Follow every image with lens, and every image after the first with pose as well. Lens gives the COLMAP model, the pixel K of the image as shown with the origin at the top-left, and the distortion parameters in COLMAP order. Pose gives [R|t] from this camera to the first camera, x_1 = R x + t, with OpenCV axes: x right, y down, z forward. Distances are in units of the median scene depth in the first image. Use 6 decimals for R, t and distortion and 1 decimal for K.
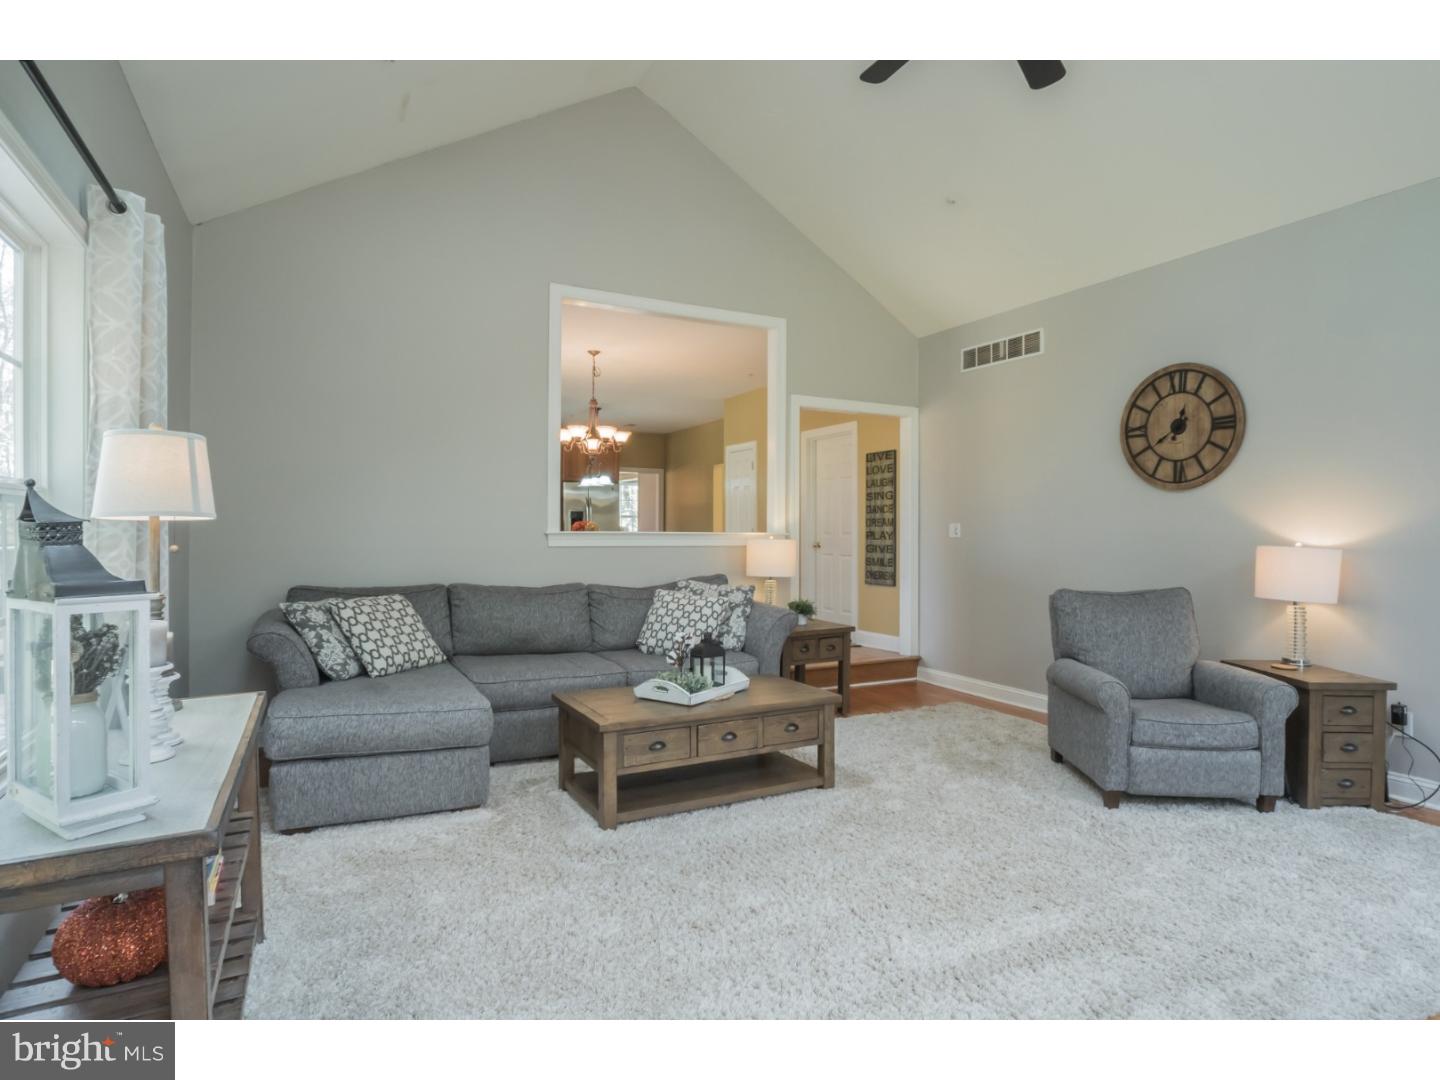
lens RADIAL K [[783.1, 0, 720.2], [0, 783.1, 537.8], [0, 0, 1]] dist [-0.005599, -0.000417]
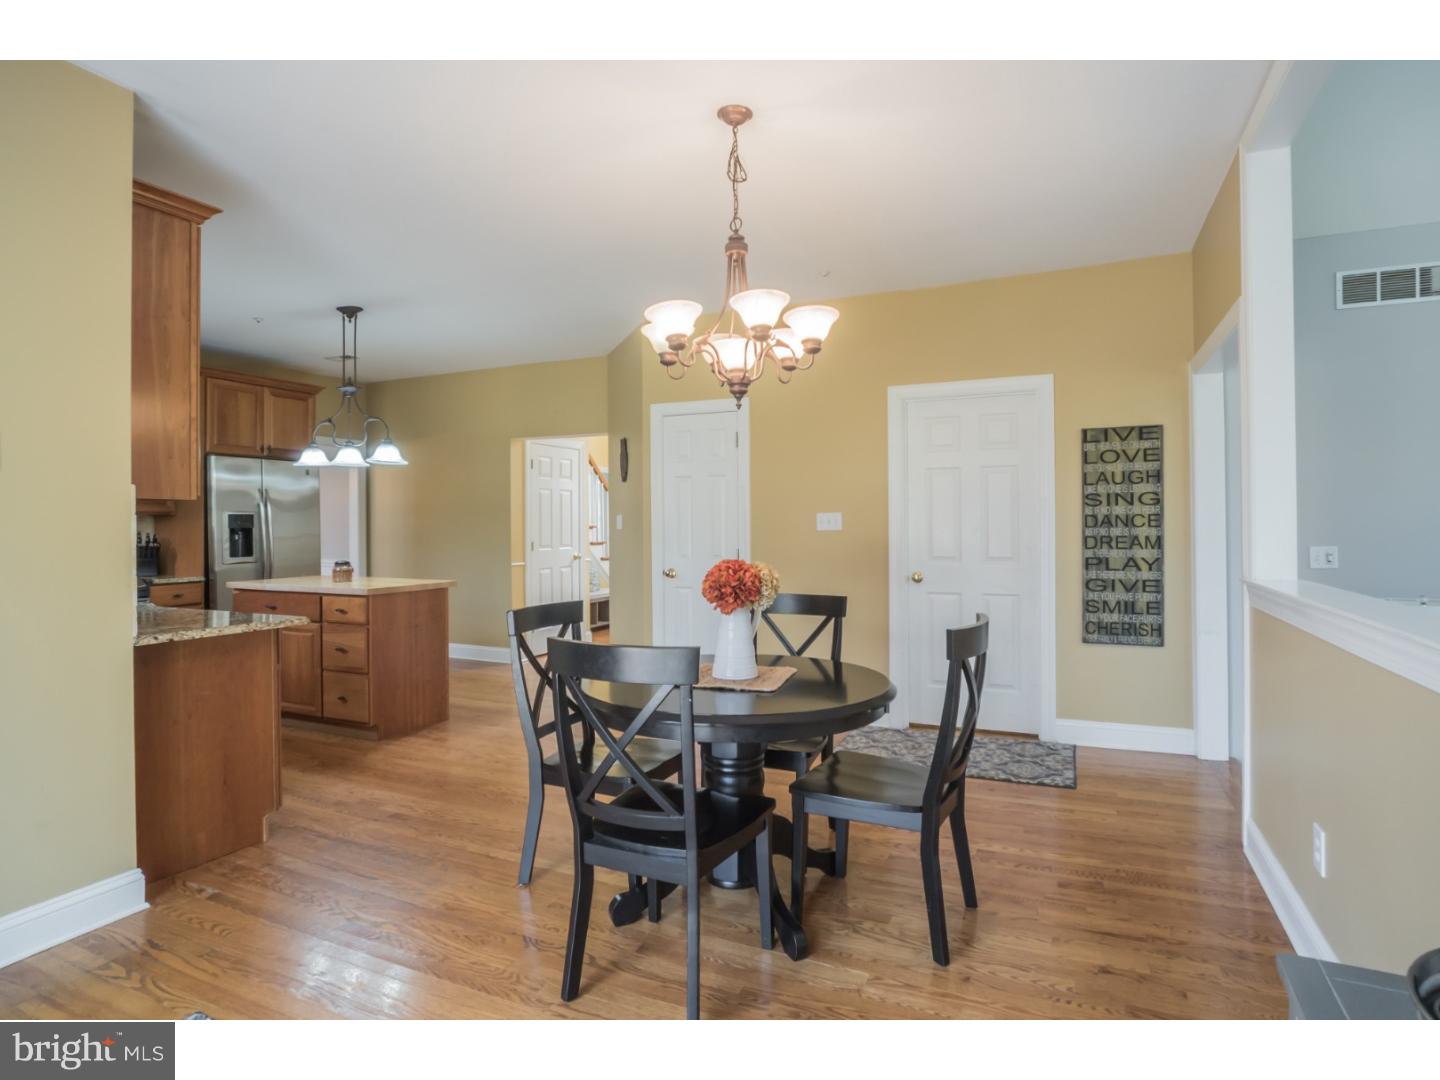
lens RADIAL K [[783.1, 0, 720.2], [0, 783.1, 540.9], [0, 0, 1]] dist [-0.005599, -0.000417]
pose [[0.780248, -0.000840, 0.625470, -0.423579], [0.006724, 0.999953, -0.007046, -0.018627], [-0.625434, 0.009703, 0.780217, 0.719566]]
